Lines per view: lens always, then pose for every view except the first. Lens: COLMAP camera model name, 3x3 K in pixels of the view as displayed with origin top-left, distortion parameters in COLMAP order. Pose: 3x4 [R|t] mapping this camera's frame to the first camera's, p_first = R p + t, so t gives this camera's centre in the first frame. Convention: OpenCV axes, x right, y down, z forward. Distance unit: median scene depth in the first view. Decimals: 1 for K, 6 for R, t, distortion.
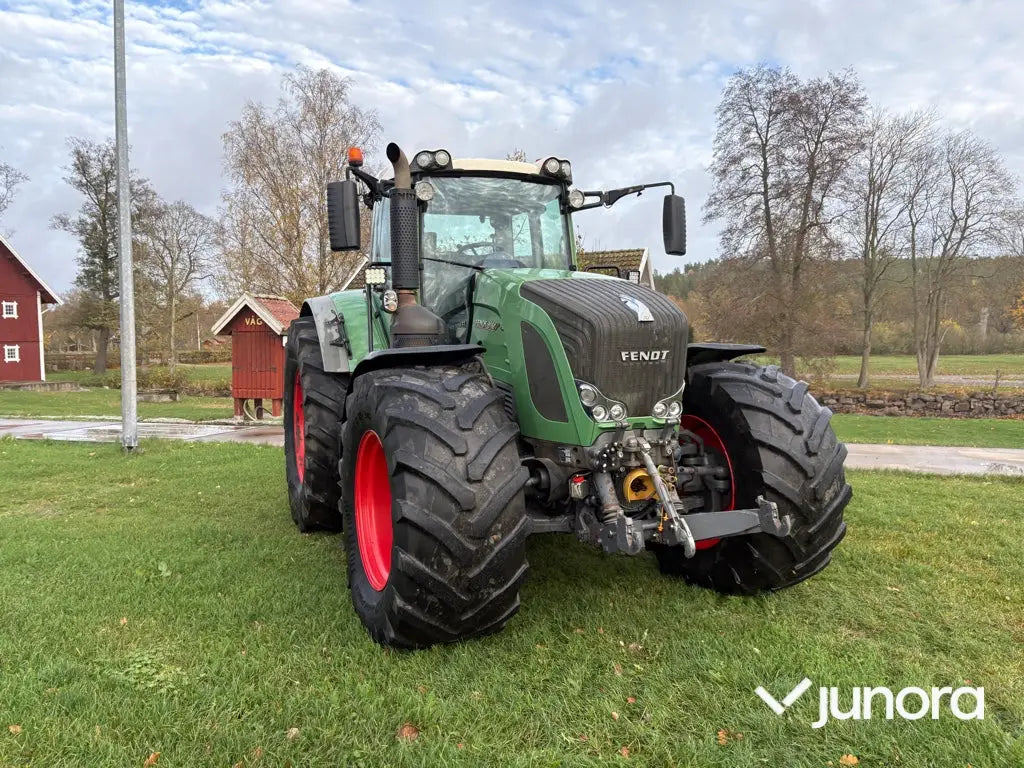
lens RADIAL K [[777.6, 0, 520.6], [0, 777.6, 378.6], [0, 0, 1]] dist [0.044479, -0.038291]
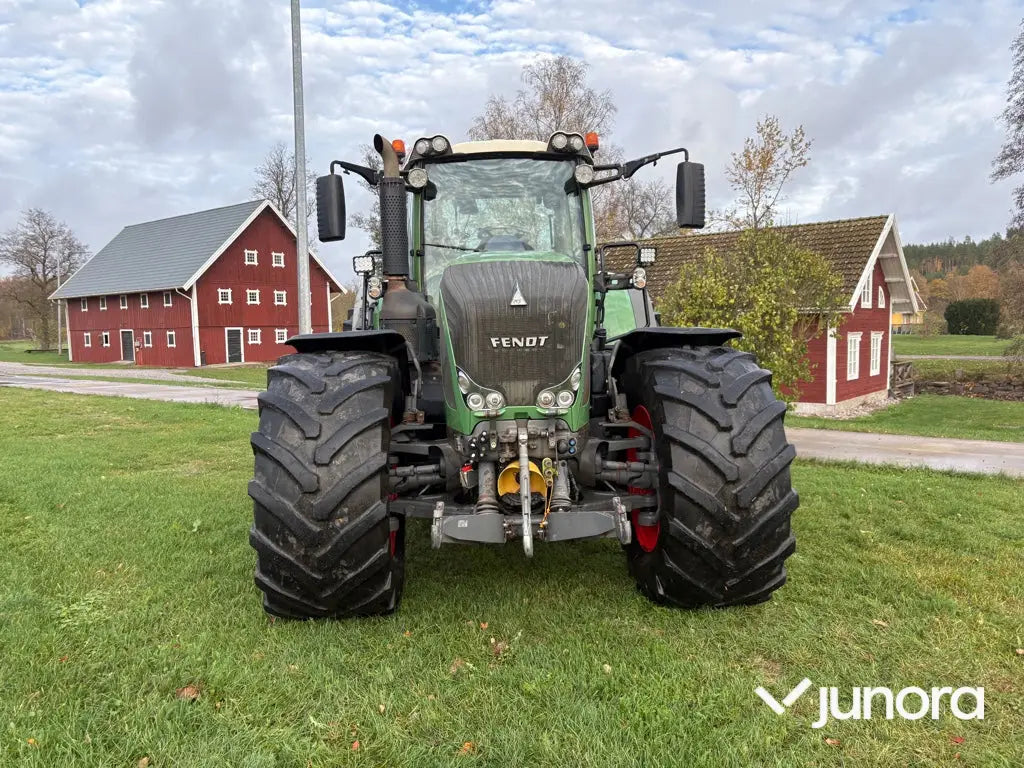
lens RADIAL K [[777.6, 0, 512.3], [0, 777.6, 378.7], [0, 0, 1]] dist [0.044479, -0.038291]
pose [[0.938181, 0.017073, -0.345725, 0.320776], [-0.008600, 0.999624, 0.026027, -0.006053], [0.346039, -0.021444, 0.937975, 0.075659]]
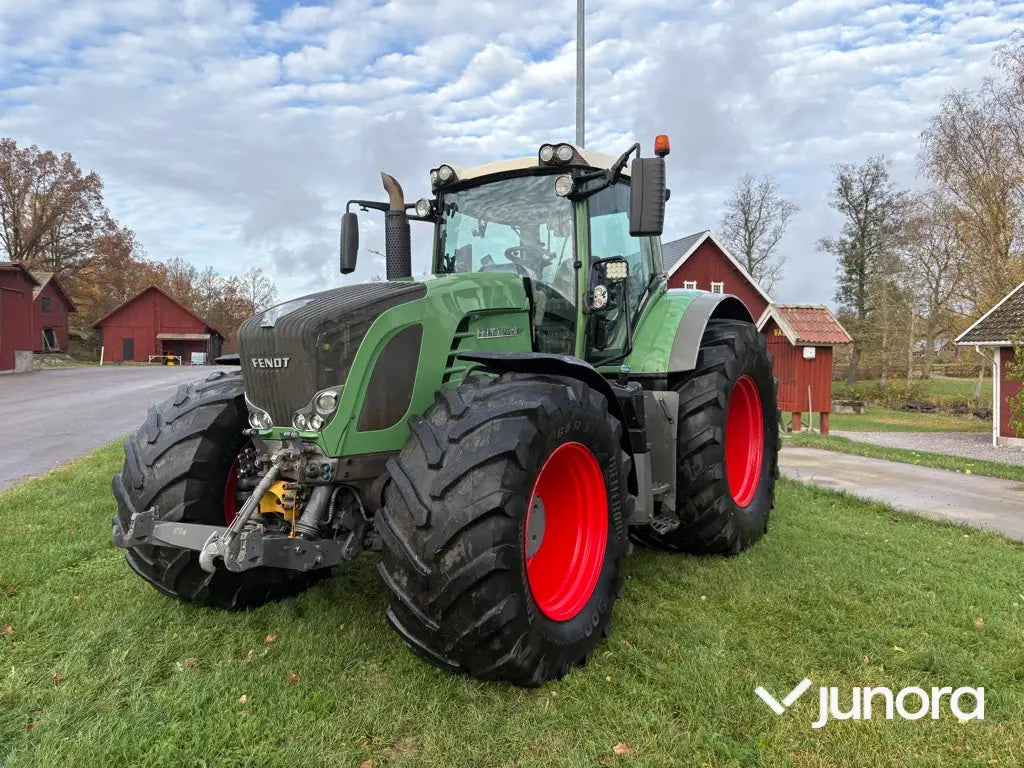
lens RADIAL K [[777.6, 0, 521.5], [0, 777.6, 390.9], [0, 0, 1]] dist [0.044479, -0.038291]
pose [[0.575572, 0.038759, -0.816832, 0.759914], [-0.039244, 0.999034, 0.019751, -0.018194], [0.816809, 0.020687, 0.576537, 0.465842]]
